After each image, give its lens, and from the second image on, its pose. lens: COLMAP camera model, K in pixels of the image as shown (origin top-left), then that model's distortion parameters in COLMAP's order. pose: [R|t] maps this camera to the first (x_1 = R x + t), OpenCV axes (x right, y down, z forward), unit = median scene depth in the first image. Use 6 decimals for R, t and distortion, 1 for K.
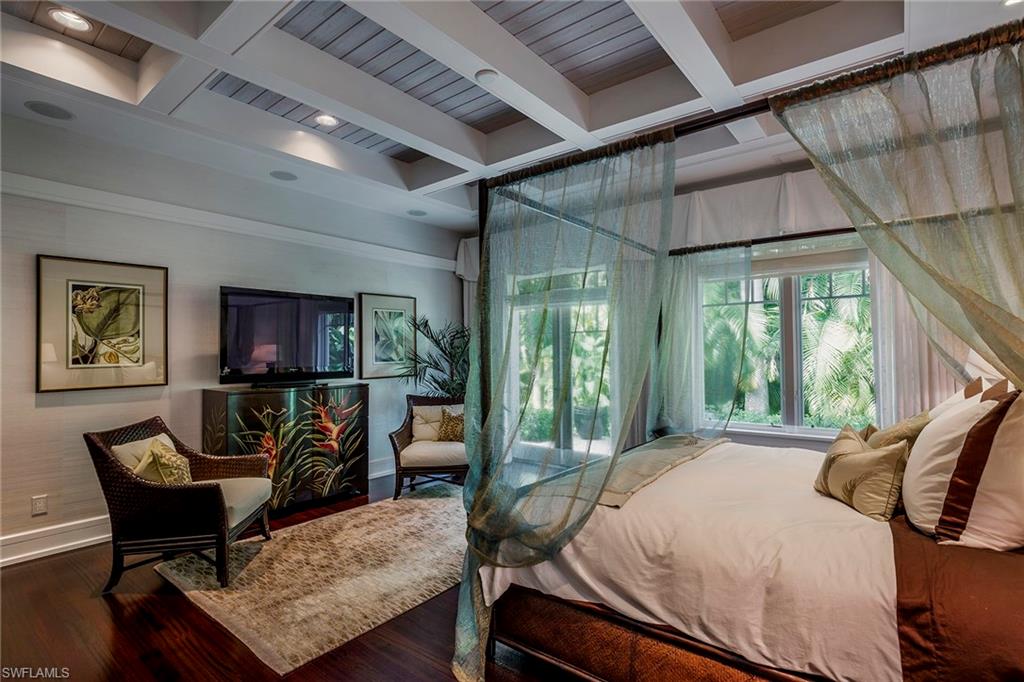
lens RADIAL K [[486.4, 0, 512.0], [0, 486.4, 341.0], [0, 0, 1]] dist [-0.003915, -0.000347]
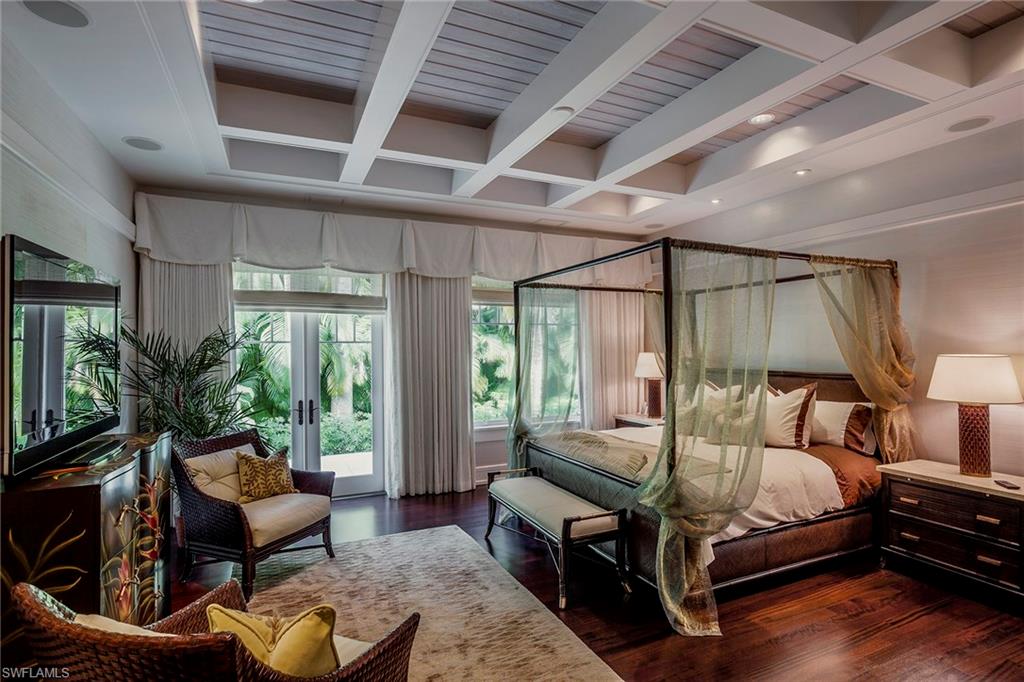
lens RADIAL K [[516.0, 0, 499.8], [0, 516.0, 339.2], [0, 0, 1]] dist [-0.003015, -0.000321]
pose [[0.465067, 0.016766, 0.885117, -0.834393], [-0.018055, 0.999792, -0.009452, -0.031307], [-0.885091, -0.011585, 0.465273, 0.452727]]
